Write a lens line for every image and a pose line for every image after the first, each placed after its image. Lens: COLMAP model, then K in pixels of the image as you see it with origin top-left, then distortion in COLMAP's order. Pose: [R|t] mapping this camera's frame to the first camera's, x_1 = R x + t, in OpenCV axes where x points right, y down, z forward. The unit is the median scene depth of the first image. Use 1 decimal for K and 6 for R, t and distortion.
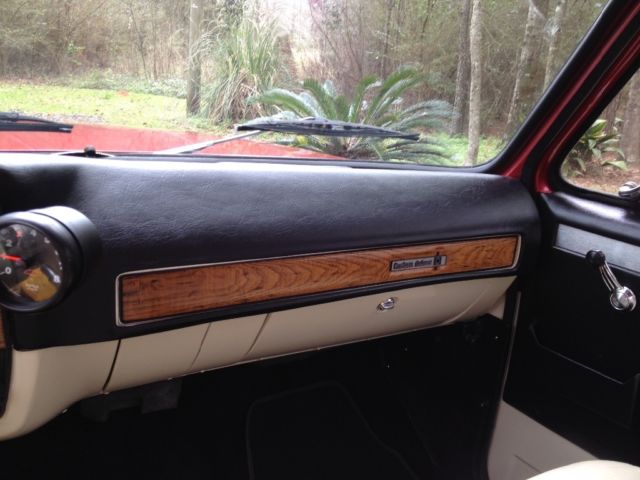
lens RADIAL K [[599.7, 0, 320.0], [0, 599.7, 240.0], [0, 0, 1]] dist [0.175903, -0.342537]
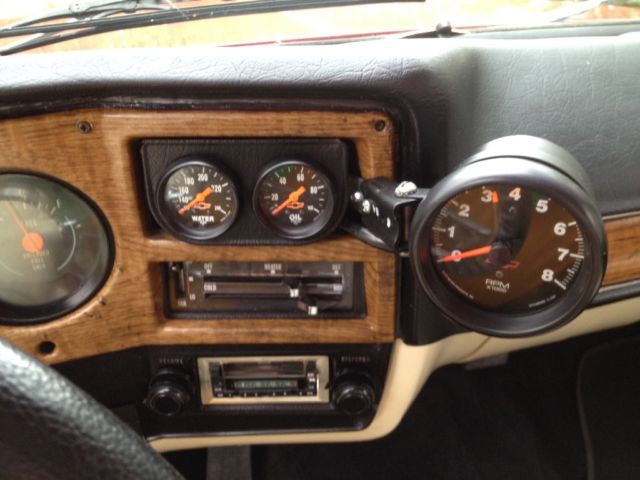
lens RADIAL K [[599.7, 0, 320.0], [0, 599.7, 240.0], [0, 0, 1]] dist [0.175903, -0.342537]
pose [[0.955235, 0.043000, -0.292706, -0.263099], [0.015851, 0.980521, 0.195772, -0.044004], [0.295423, -0.191647, 0.935947, 0.245382]]
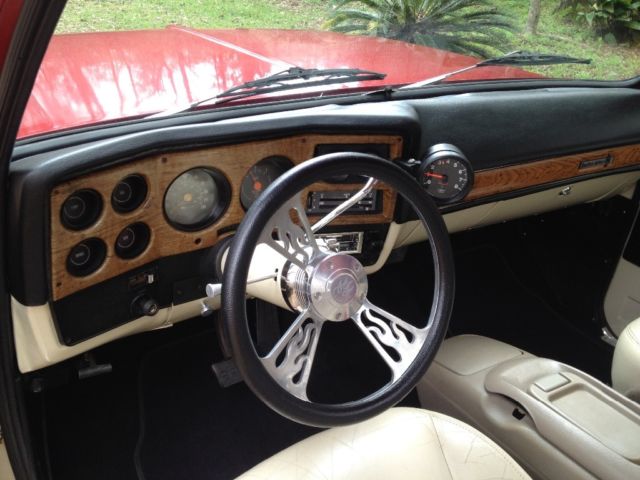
lens RADIAL K [[599.7, 0, 320.0], [0, 599.7, 240.0], [0, 0, 1]] dist [0.175903, -0.342537]
pose [[0.999503, 0.009751, -0.029984, -0.440966], [-0.002864, 0.975120, 0.221657, -0.101564], [0.031400, -0.221461, 0.974663, -0.456955]]
